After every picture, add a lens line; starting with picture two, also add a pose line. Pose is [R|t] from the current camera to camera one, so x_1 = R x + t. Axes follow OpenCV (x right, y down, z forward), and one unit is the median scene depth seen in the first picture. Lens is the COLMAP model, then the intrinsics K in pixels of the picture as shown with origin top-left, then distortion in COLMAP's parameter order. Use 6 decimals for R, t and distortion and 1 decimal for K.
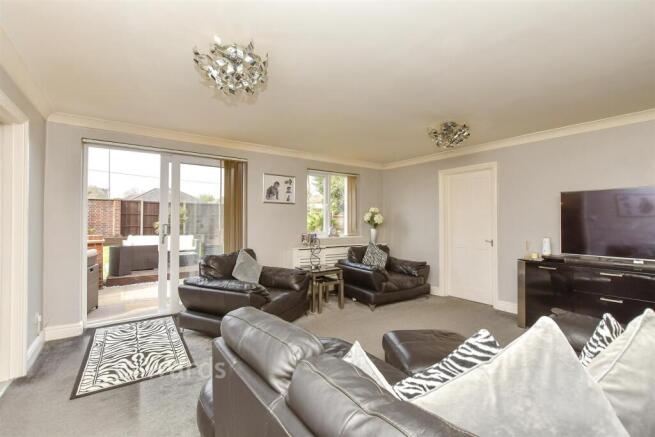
lens RADIAL K [[289.5, 0, 326.8], [0, 289.5, 216.4], [0, 0, 1]] dist [-0.016337, 0.000249]
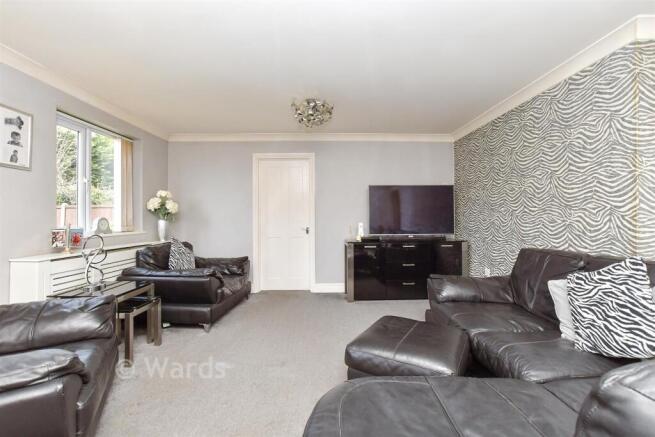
lens RADIAL K [[289.5, 0, 326.8], [0, 289.5, 216.4], [0, 0, 1]] dist [-0.016337, 0.000249]
pose [[0.582024, 0.000405, 0.813172, -0.216516], [-0.004054, 0.999989, 0.002404, 0.034991], [-0.813162, -0.004695, 0.582019, 0.309475]]
